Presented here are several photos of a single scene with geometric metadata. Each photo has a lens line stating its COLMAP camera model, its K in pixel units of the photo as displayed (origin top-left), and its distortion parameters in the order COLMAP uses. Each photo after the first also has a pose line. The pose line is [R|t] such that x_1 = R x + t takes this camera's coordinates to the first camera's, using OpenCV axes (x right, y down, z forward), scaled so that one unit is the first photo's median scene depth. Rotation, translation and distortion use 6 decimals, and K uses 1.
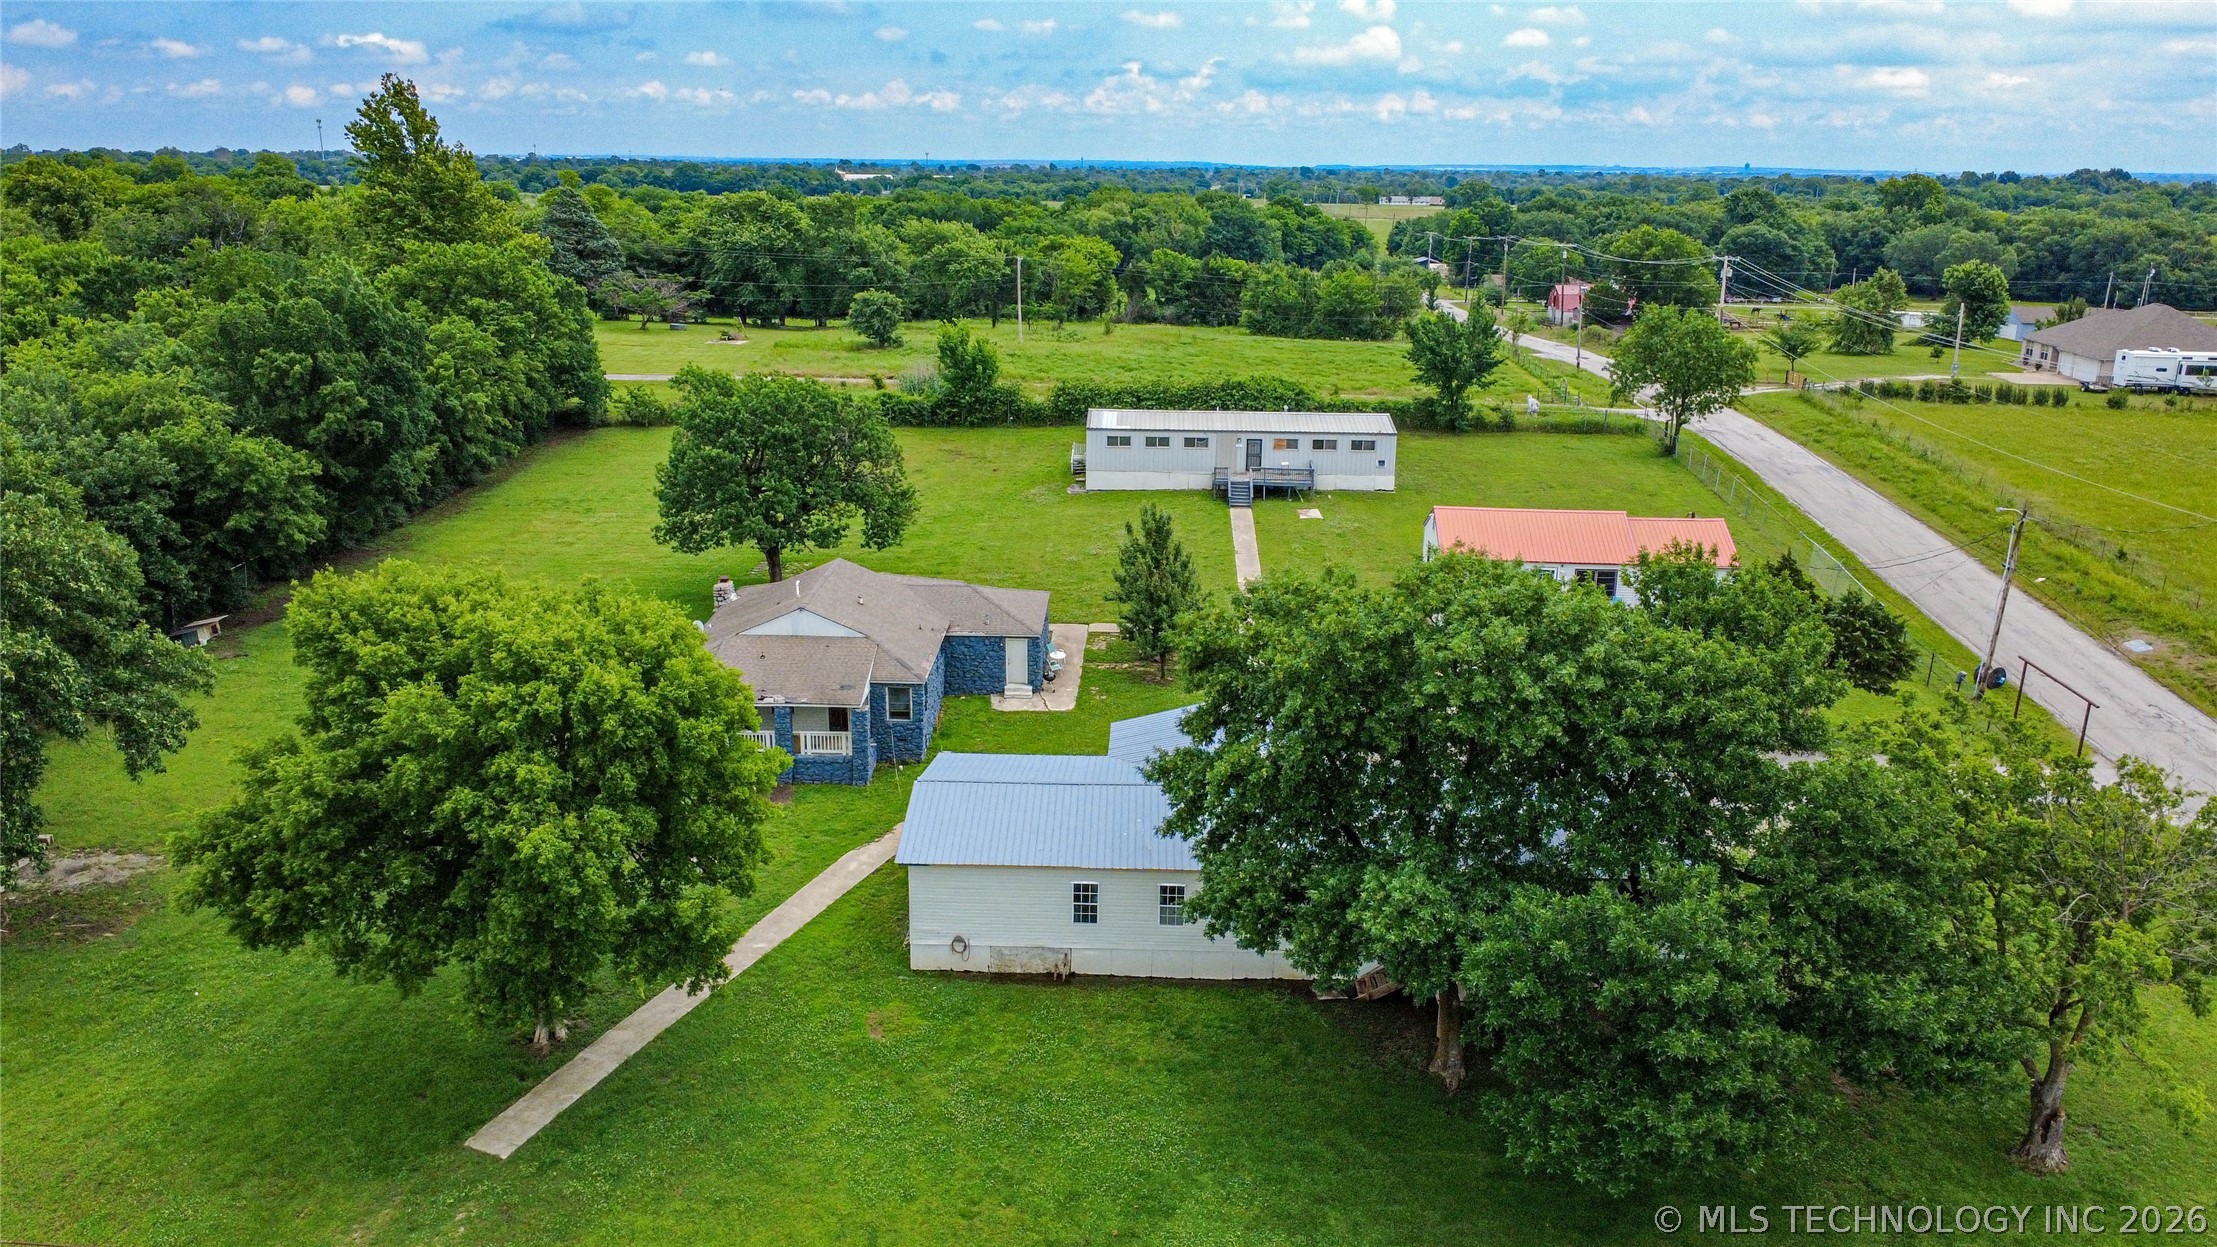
lens RADIAL K [[1614.3, 0, 1109.0], [0, 1614.3, 619.5], [0, 0, 1]] dist [-0.003936, 0.003098]
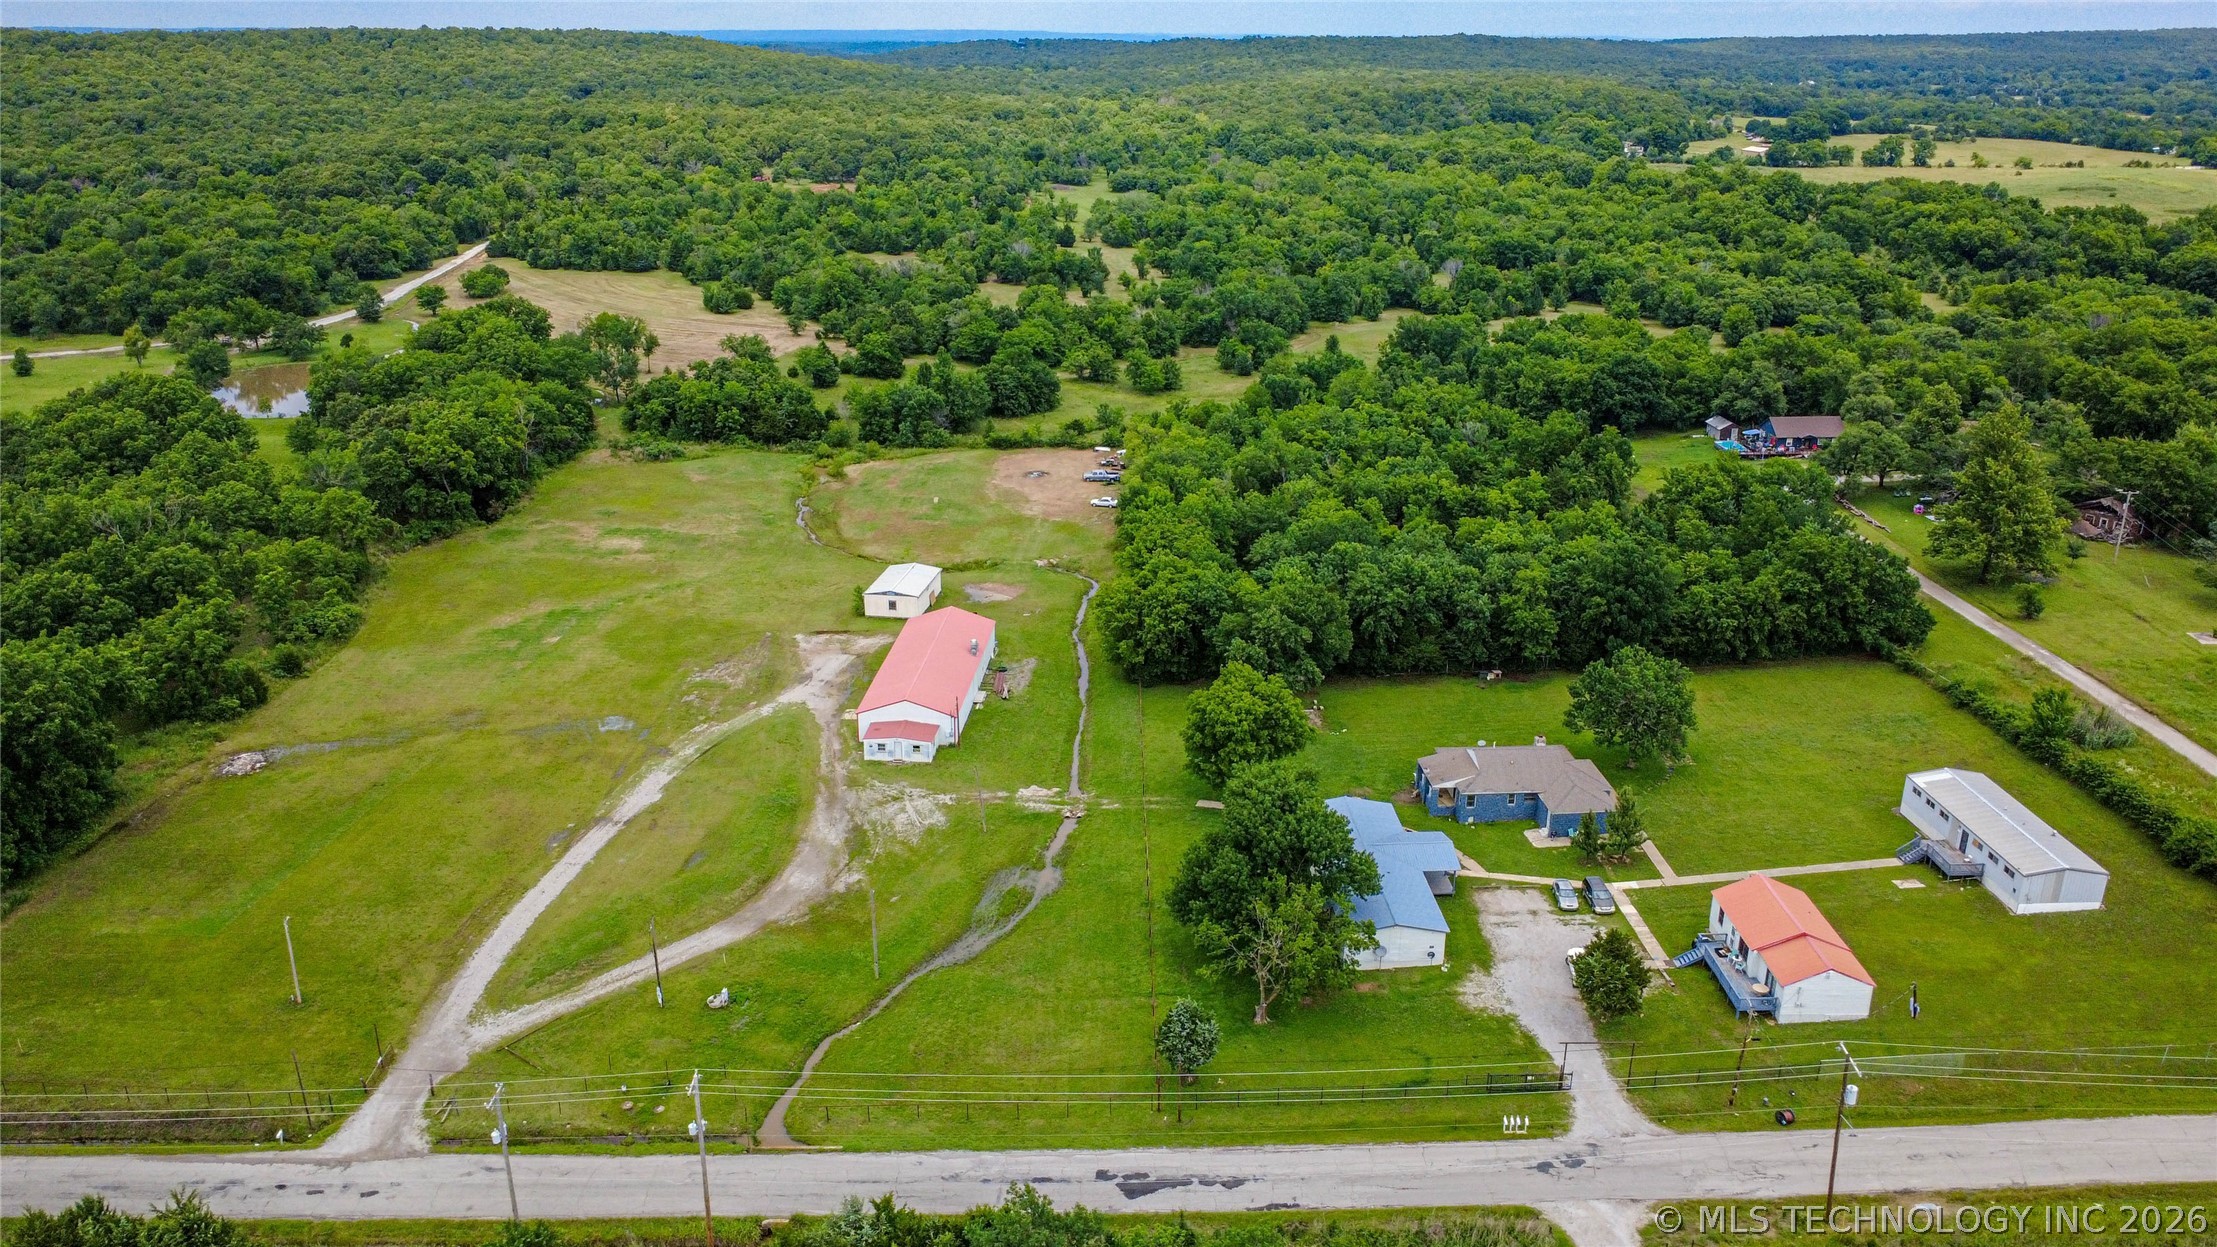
lens RADIAL K [[1606.4, 0, 1110.3], [0, 1606.4, 632.0], [0, 0, 1]] dist [-0.003528, 0.005781]
pose [[0.076521, 0.339536, -0.937475, 1.332689], [-0.275640, 0.910793, 0.307373, -0.512268], [0.958211, 0.234885, 0.163284, 0.008912]]
